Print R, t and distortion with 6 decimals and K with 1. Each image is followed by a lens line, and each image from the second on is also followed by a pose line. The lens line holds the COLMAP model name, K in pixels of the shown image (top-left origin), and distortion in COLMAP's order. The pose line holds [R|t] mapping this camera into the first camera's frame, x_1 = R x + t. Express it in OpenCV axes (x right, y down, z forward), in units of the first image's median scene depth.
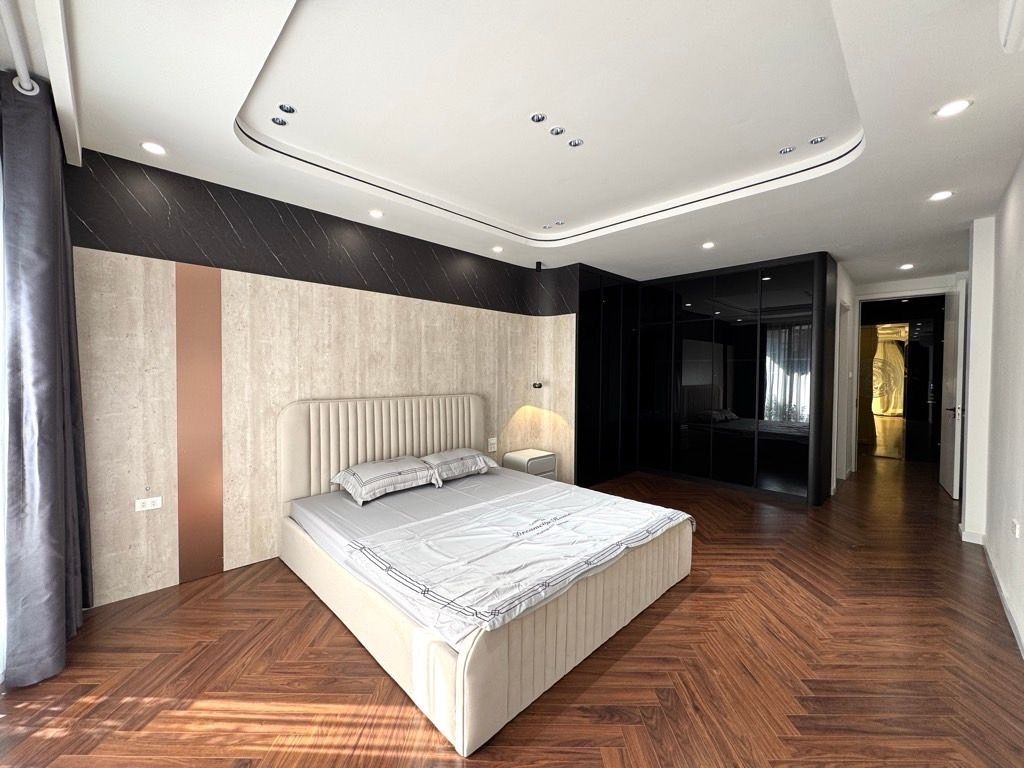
lens RADIAL K [[408.7, 0, 510.3], [0, 408.7, 383.9], [0, 0, 1]] dist [-0.003480, 0.001466]
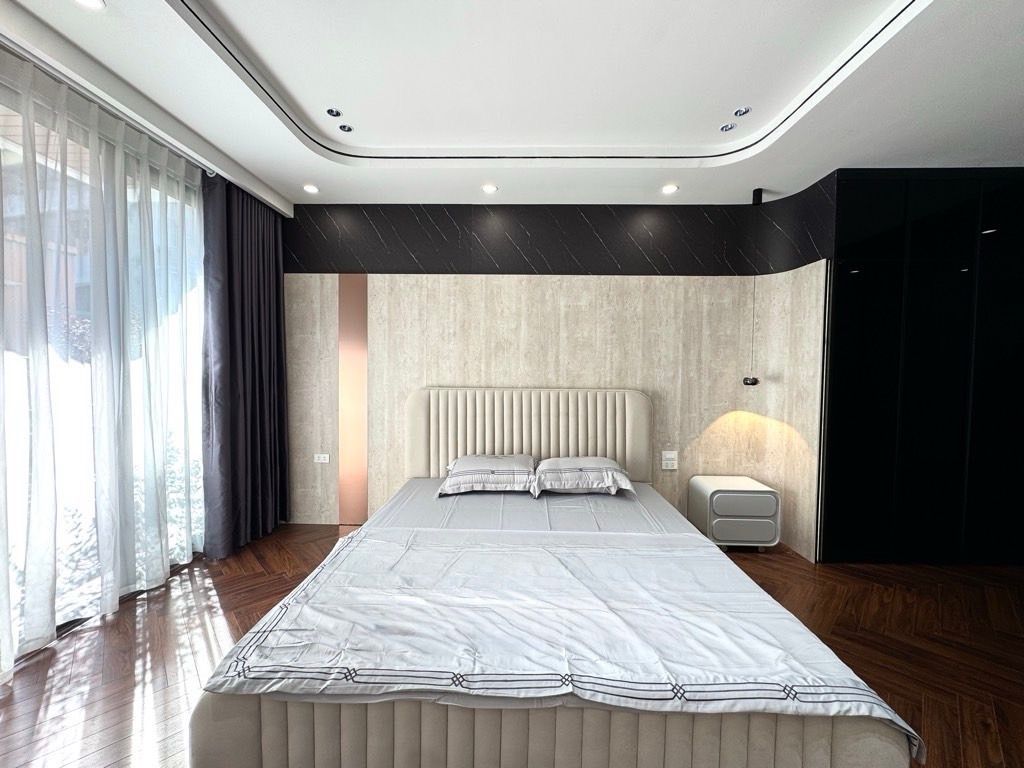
lens RADIAL K [[408.7, 0, 511.7], [0, 408.7, 382.1], [0, 0, 1]] dist [-0.003480, 0.001466]
pose [[0.696005, 0.028182, -0.717483, 0.365027], [-0.024461, 0.999580, 0.015534, 0.005669], [0.717620, 0.006739, 0.696402, 0.371331]]
